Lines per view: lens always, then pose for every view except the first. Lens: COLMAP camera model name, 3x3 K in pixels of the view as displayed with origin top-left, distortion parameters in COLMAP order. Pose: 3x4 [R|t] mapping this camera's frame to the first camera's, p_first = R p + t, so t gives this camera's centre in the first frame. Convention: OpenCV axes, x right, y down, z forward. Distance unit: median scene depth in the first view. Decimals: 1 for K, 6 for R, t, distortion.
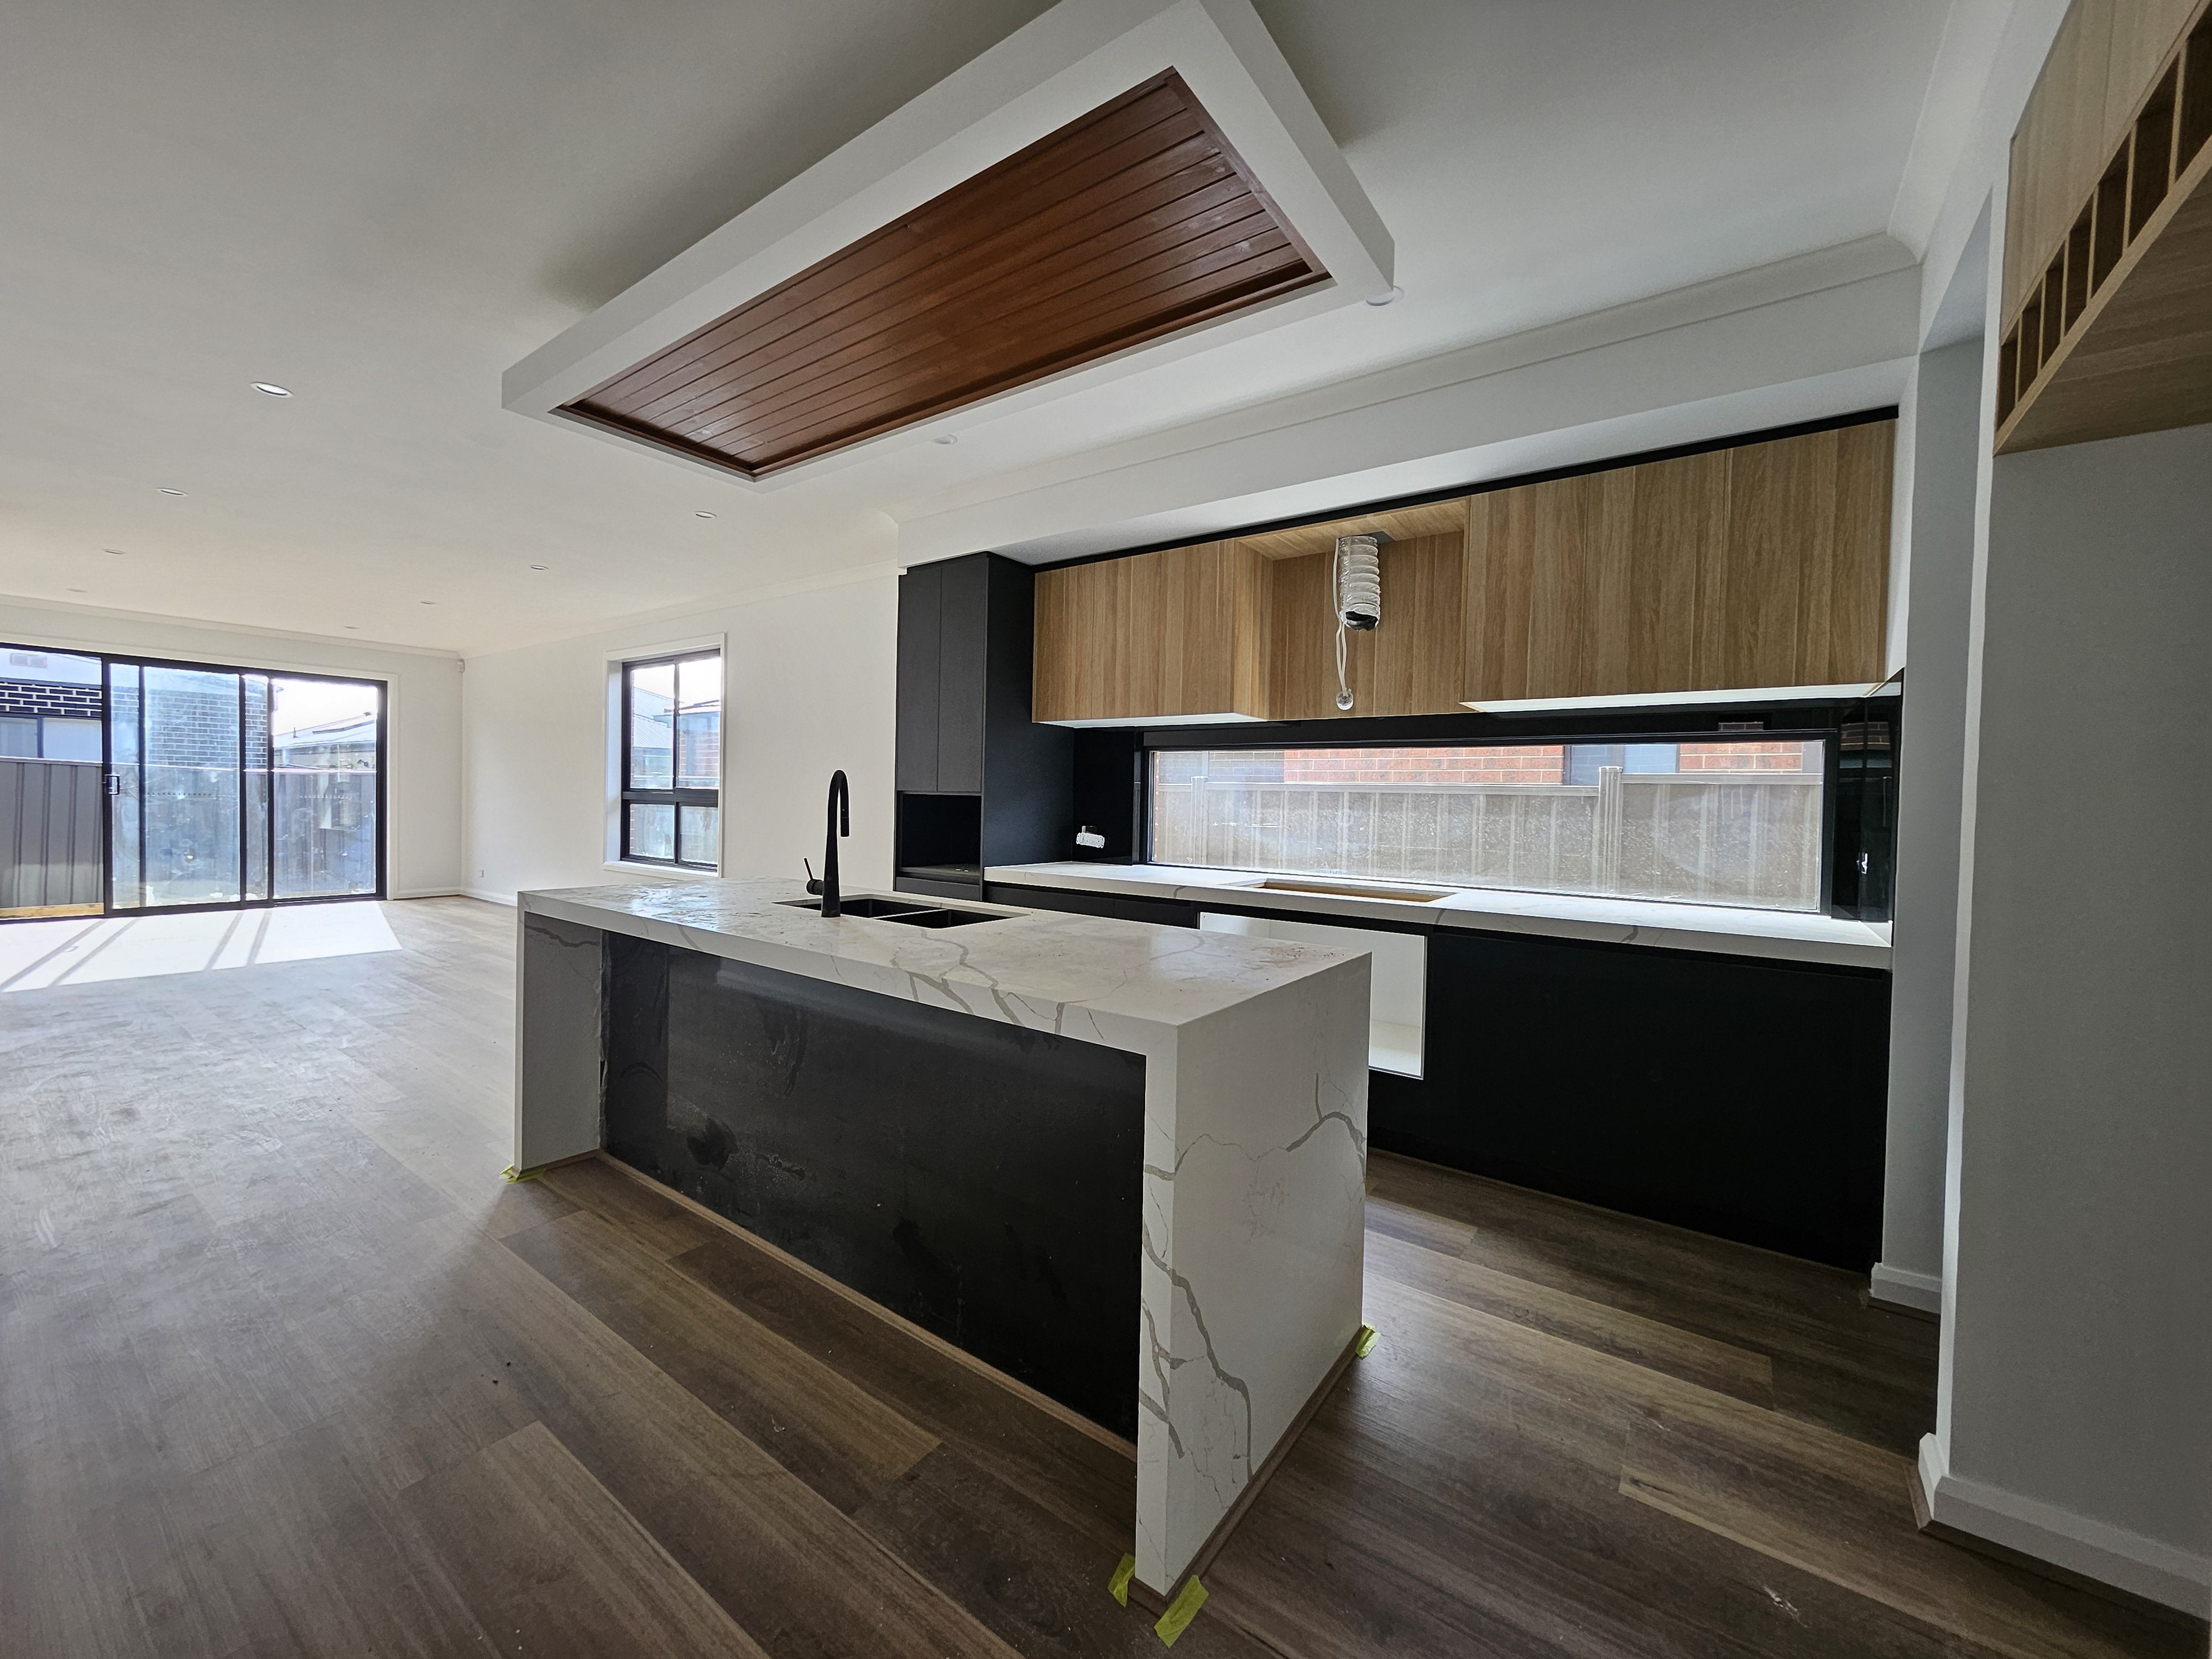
lens RADIAL K [[868.2, 0, 1072.8], [0, 868.2, 818.9], [0, 0, 1]] dist [-0.000013, -0.001280]
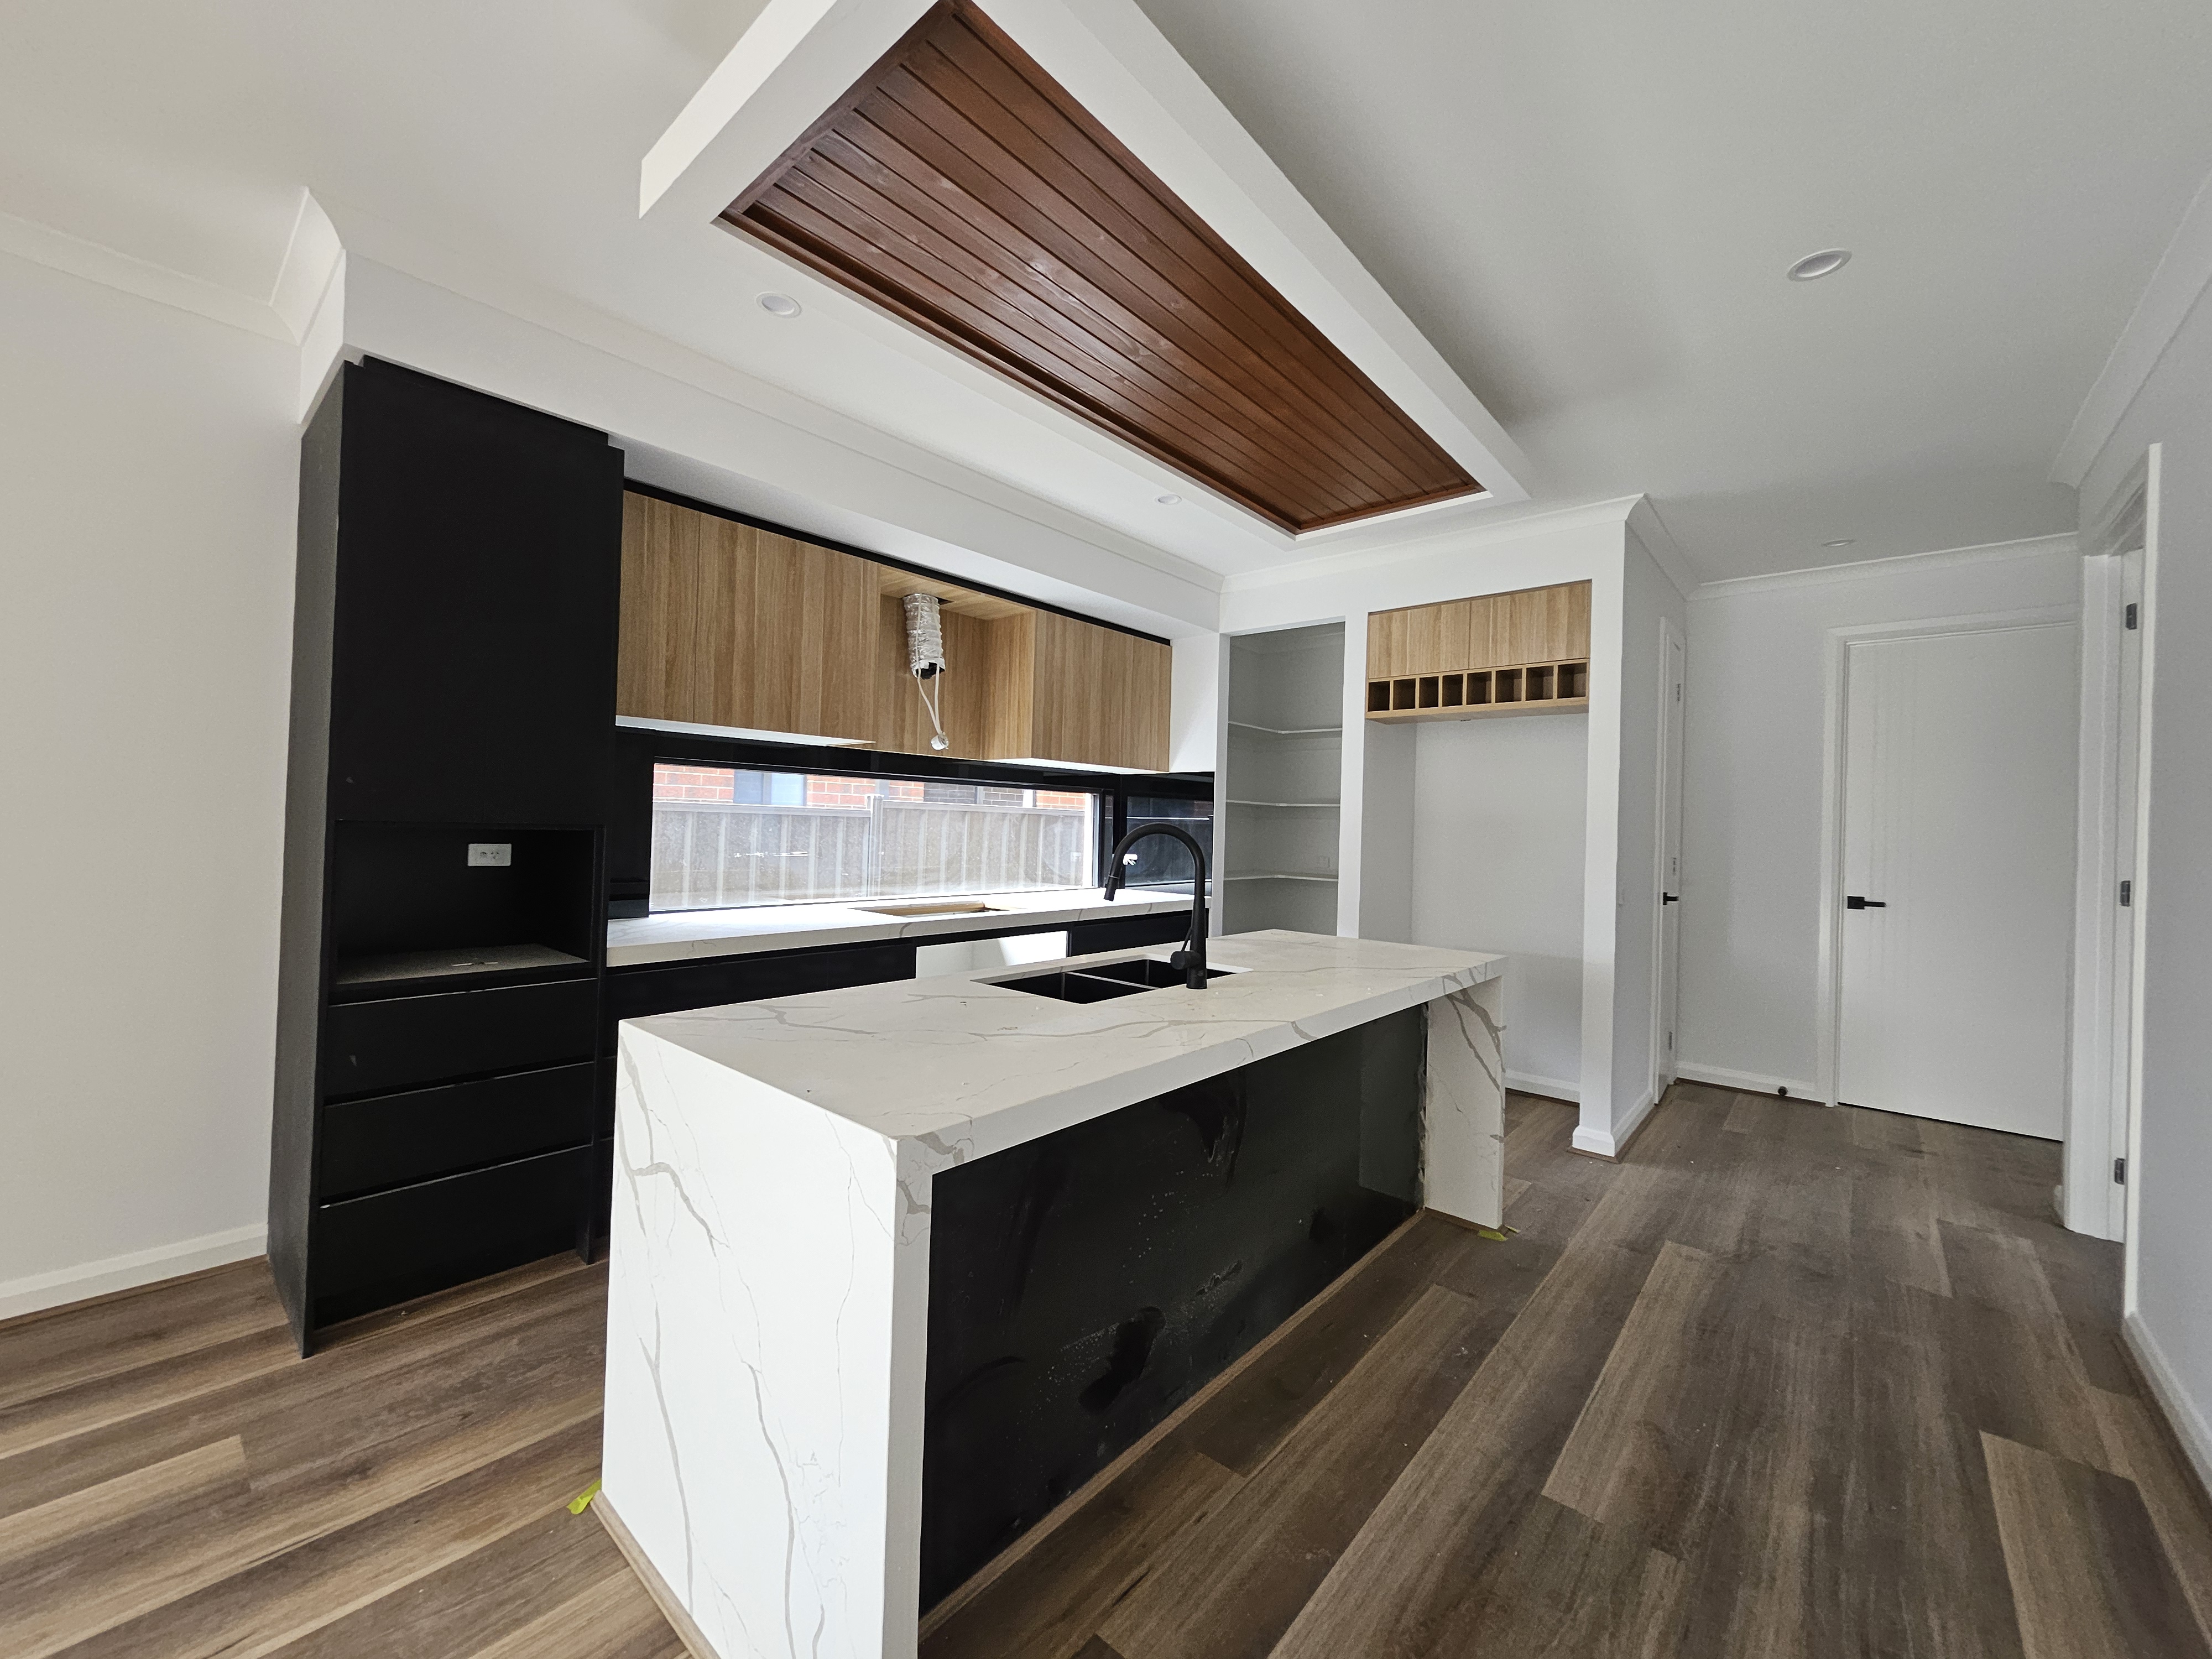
lens RADIAL K [[868.2, 0, 1104.8], [0, 868.2, 824.0], [0, 0, 1]] dist [-0.000013, -0.001280]
pose [[0.076888, -0.018479, 0.996869, -0.686199], [-0.000056, 0.999828, 0.018538, -0.043009], [-0.997040, -0.001481, 0.076874, 0.596345]]
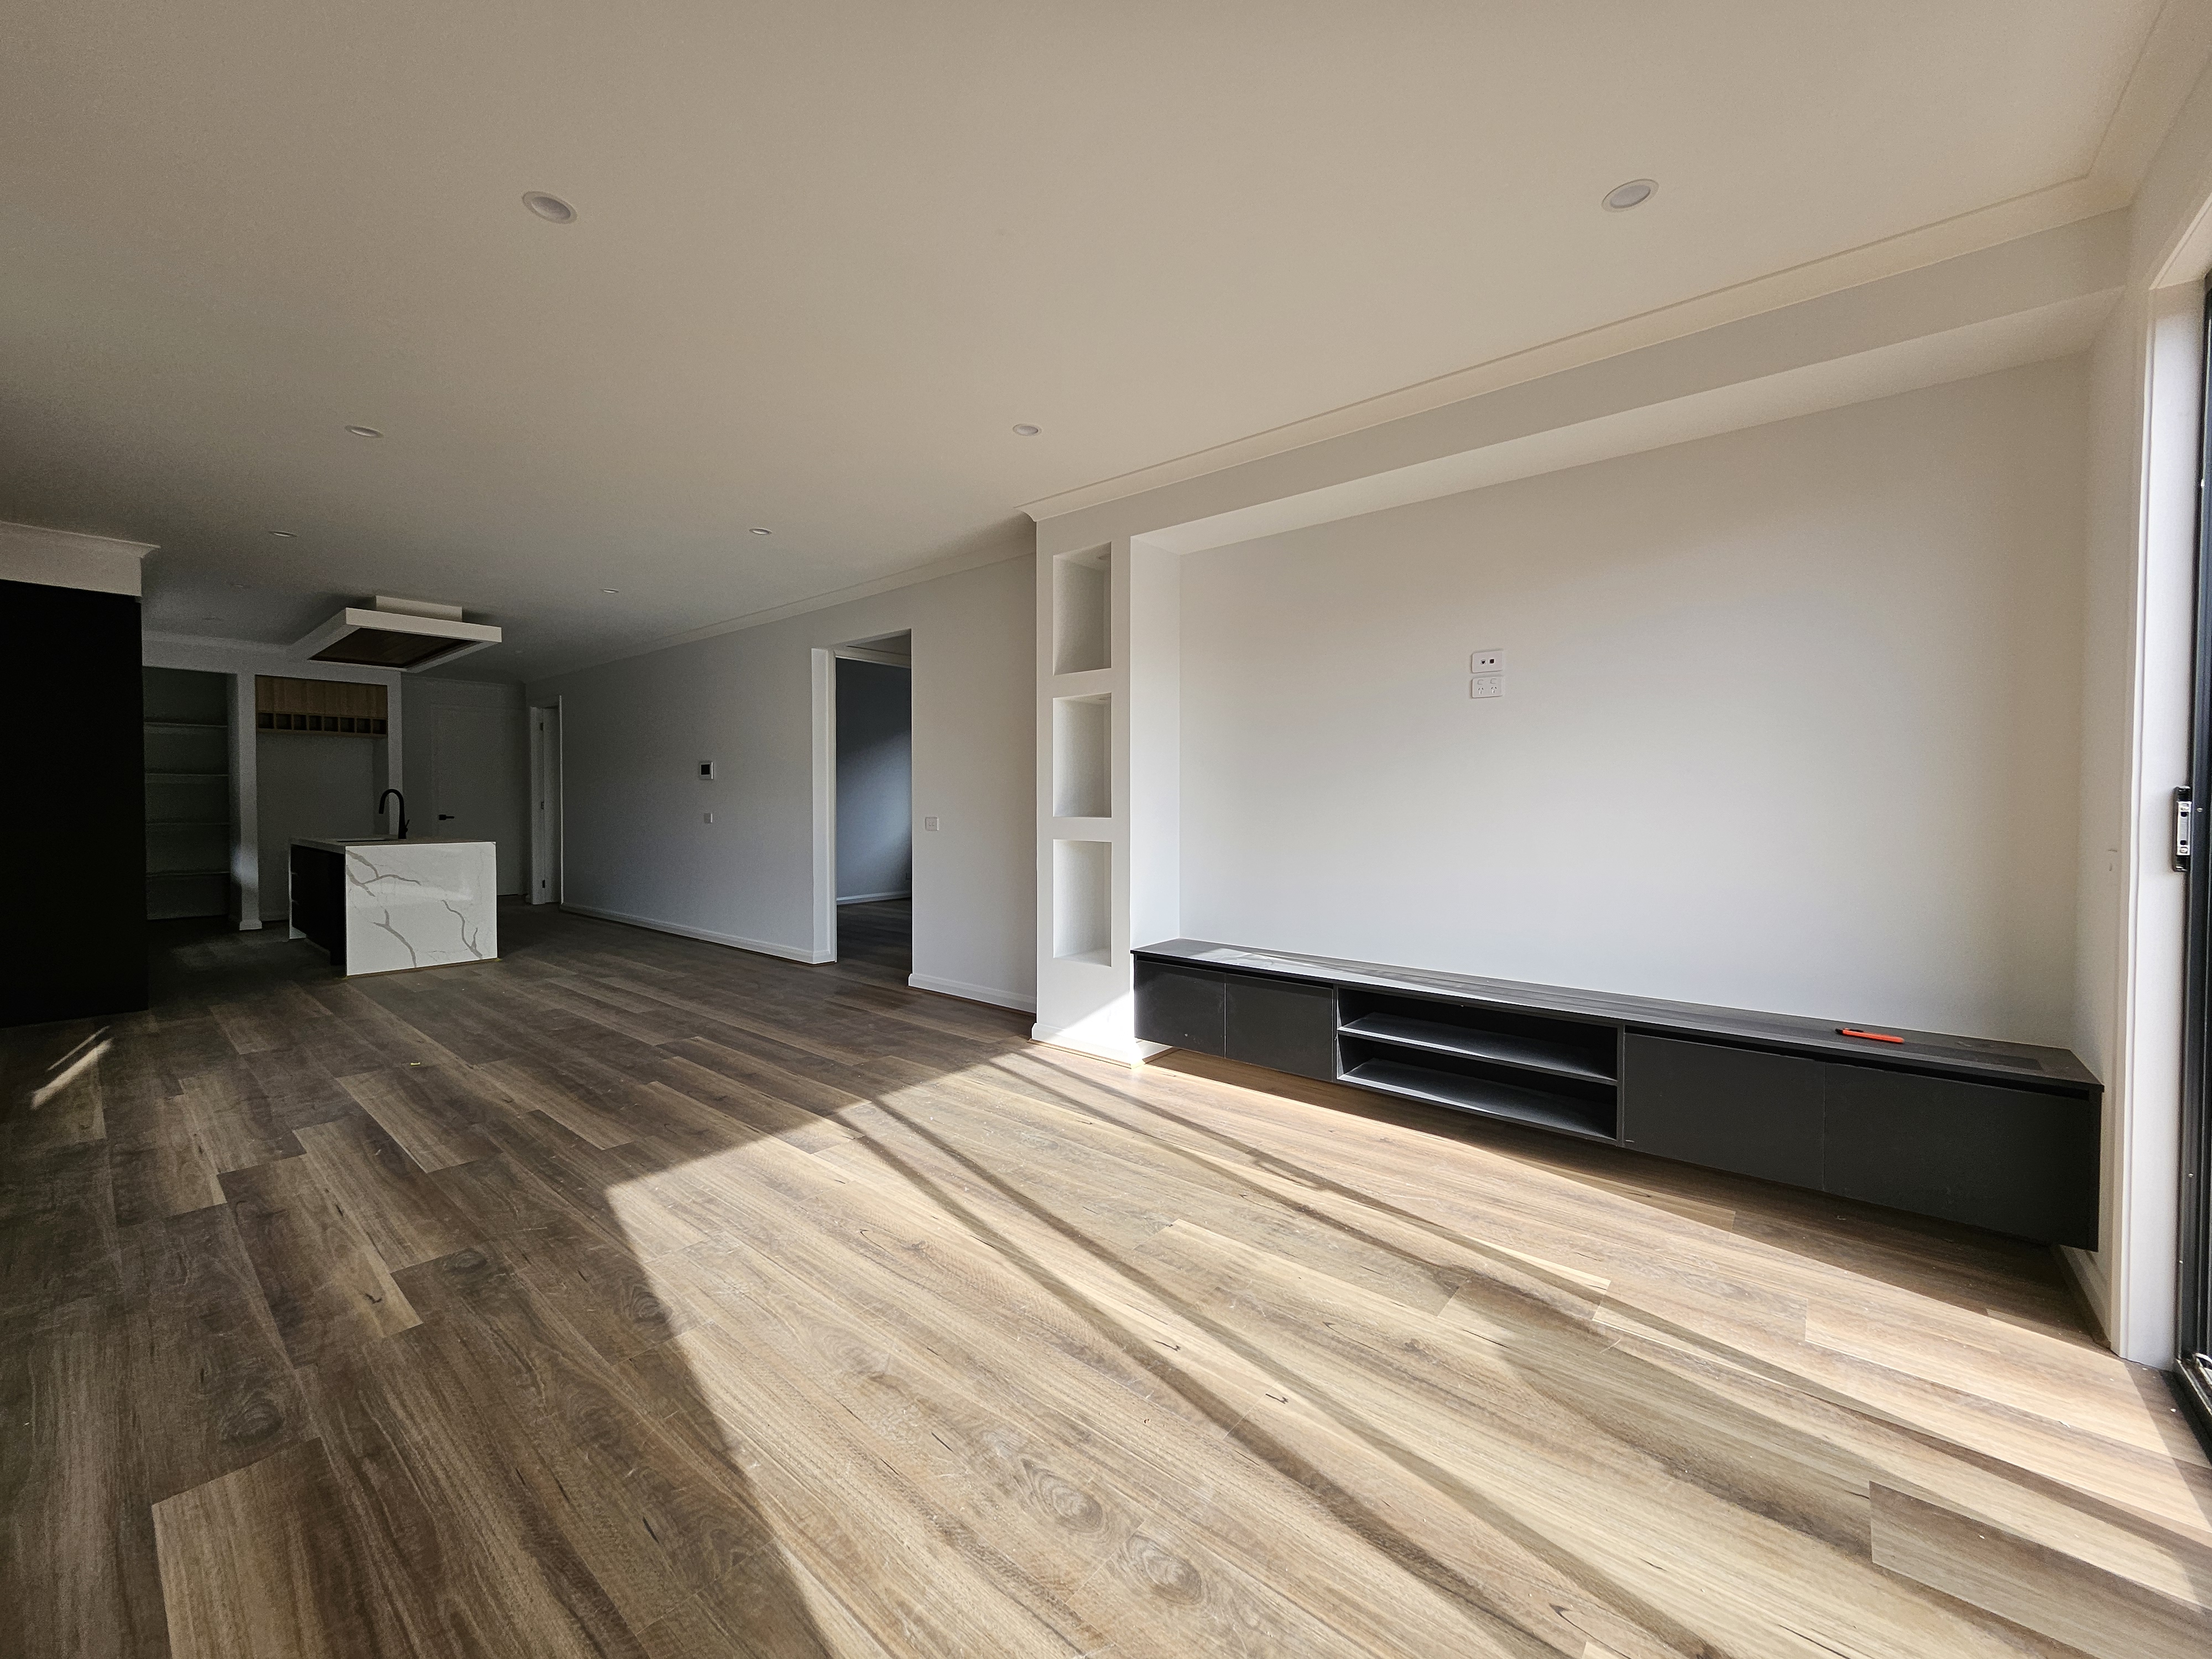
lens RADIAL K [[868.2, 0, 1070.5], [0, 868.2, 824.0], [0, 0, 1]] dist [-0.000013, -0.001280]
pose [[-0.995954, -0.026967, 0.085723, -1.879252], [-0.022190, 0.998173, 0.056190, -0.099688], [-0.087082, 0.054061, -0.994733, 2.552816]]
